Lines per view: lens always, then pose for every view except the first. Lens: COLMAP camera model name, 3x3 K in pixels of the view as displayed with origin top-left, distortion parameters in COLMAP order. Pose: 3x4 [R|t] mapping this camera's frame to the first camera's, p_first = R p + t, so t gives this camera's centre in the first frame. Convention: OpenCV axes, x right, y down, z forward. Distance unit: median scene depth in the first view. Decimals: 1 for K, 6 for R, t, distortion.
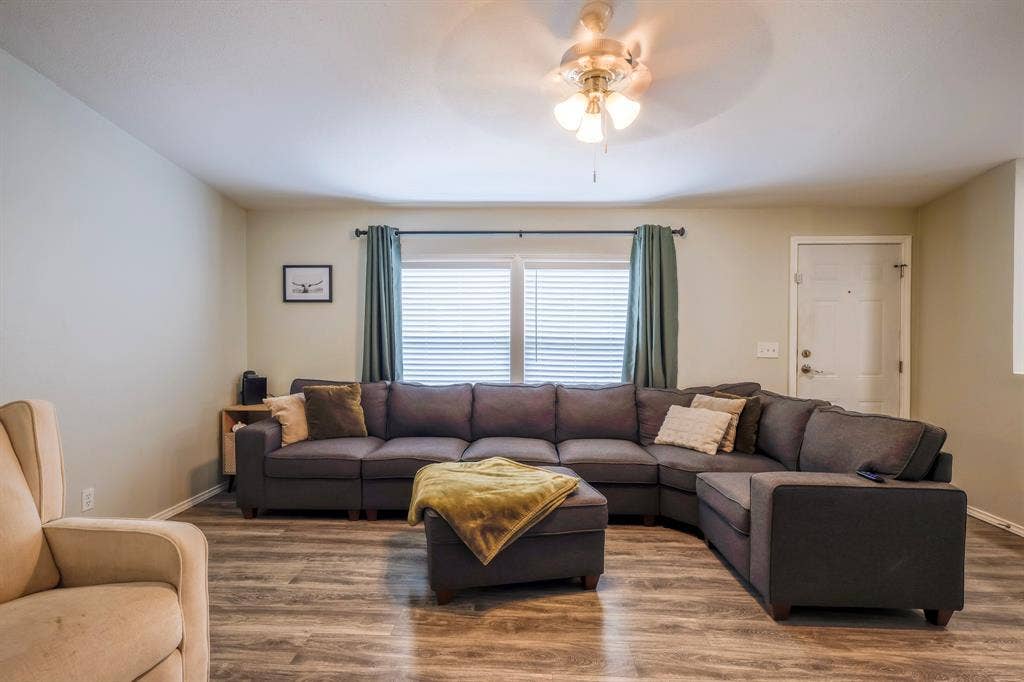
lens RADIAL K [[488.3, 0, 510.3], [0, 488.3, 341.4], [0, 0, 1]] dist [-0.000067, 0.000464]
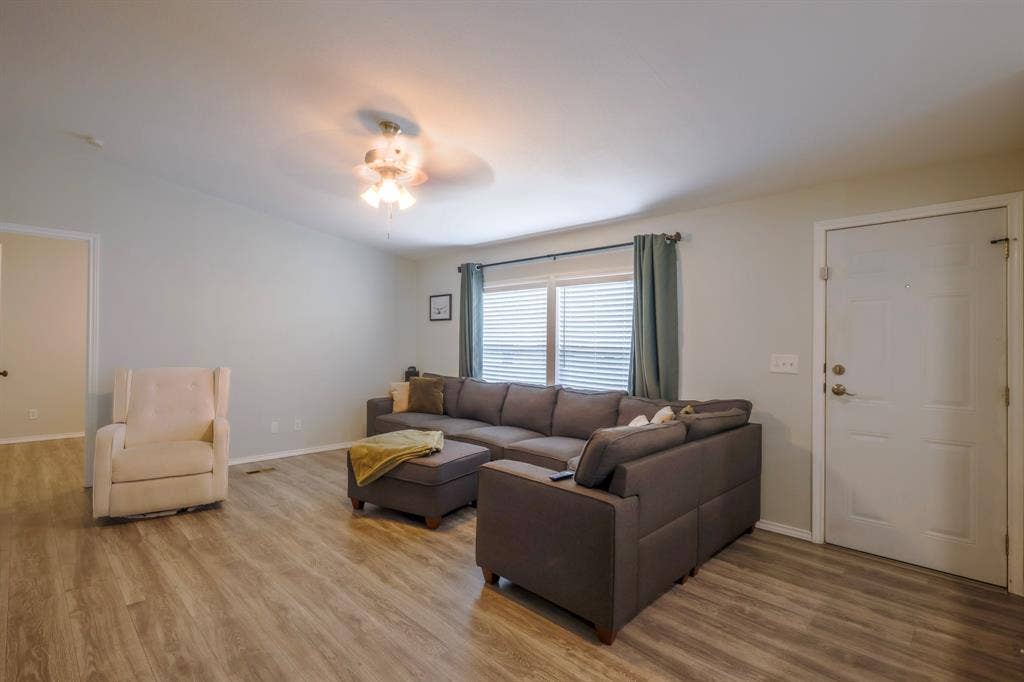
lens RADIAL K [[488.3, 0, 510.3], [0, 488.3, 341.4], [0, 0, 1]] dist [-0.000067, 0.000464]
pose [[0.738711, 0.001728, -0.674020, 0.747766], [-0.019427, 0.999636, -0.018728, 0.004606], [0.673742, 0.026929, 0.738475, 0.080202]]
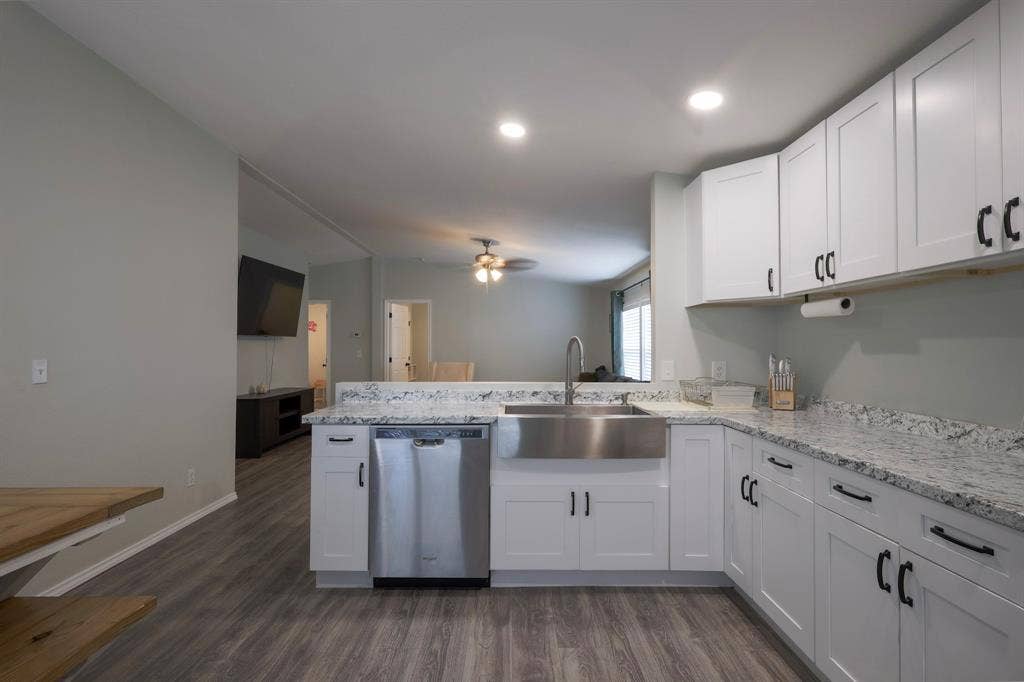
lens RADIAL K [[491.2, 0, 512.0], [0, 491.2, 341.0], [0, 0, 1]] dist [0.002488, 0.000785]
pose [[0.044980, -0.018616, -0.998814, 1.645875], [-0.015244, 0.999697, -0.019319, 0.001125], [0.998872, 0.016094, 0.044683, 0.525169]]
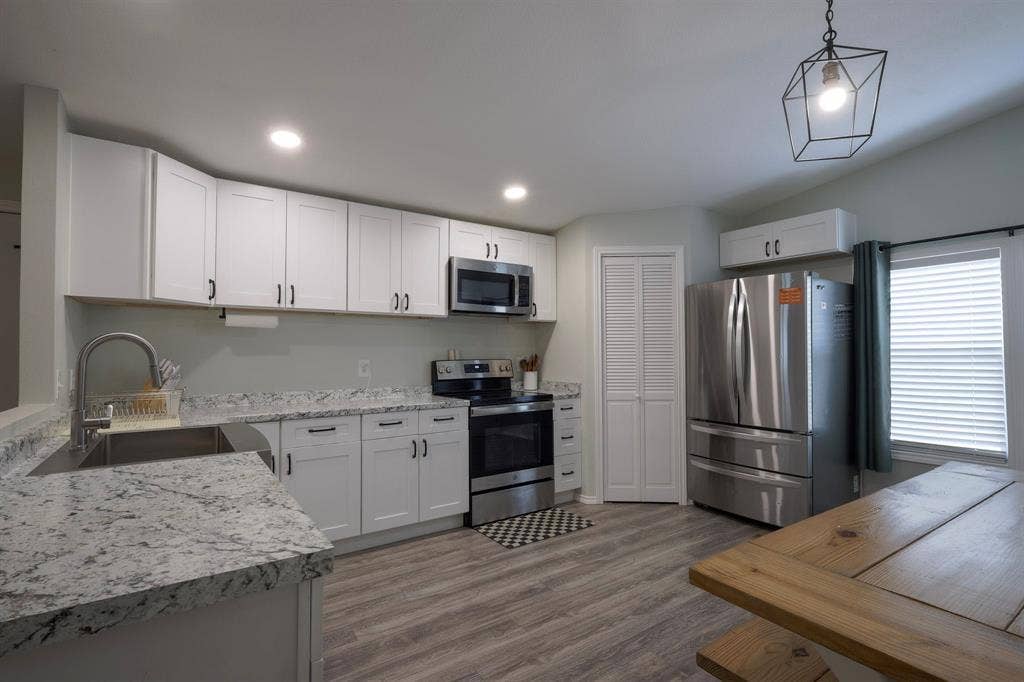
lens RADIAL K [[488.3, 0, 510.3], [0, 488.3, 341.4], [0, 0, 1]] dist [-0.000067, 0.000464]
pose [[0.798708, 0.007082, 0.601677, 0.926706], [0.013912, 0.999446, -0.030231, 0.005675], [-0.601558, 0.032517, 0.798167, 0.062569]]
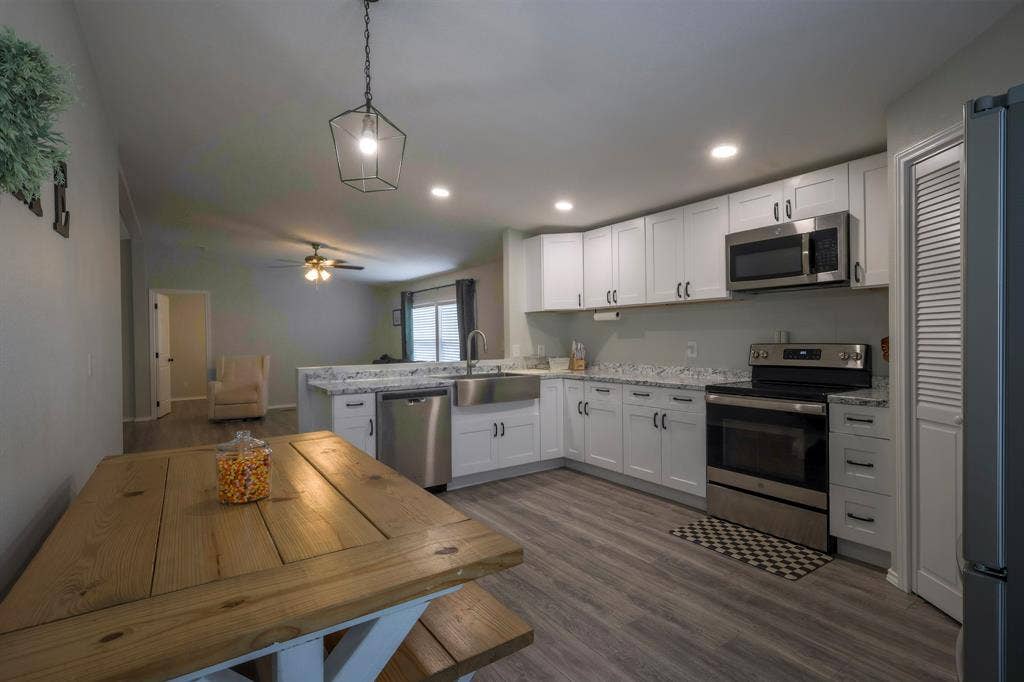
lens RADIAL K [[488.3, 0, 510.3], [0, 488.3, 341.4], [0, 0, 1]] dist [-0.000067, 0.000464]
pose [[0.599206, -0.005930, -0.800573, 1.881578], [0.004267, 0.999982, -0.004214, 0.009704], [0.800584, -0.000891, 0.599220, 0.026420]]
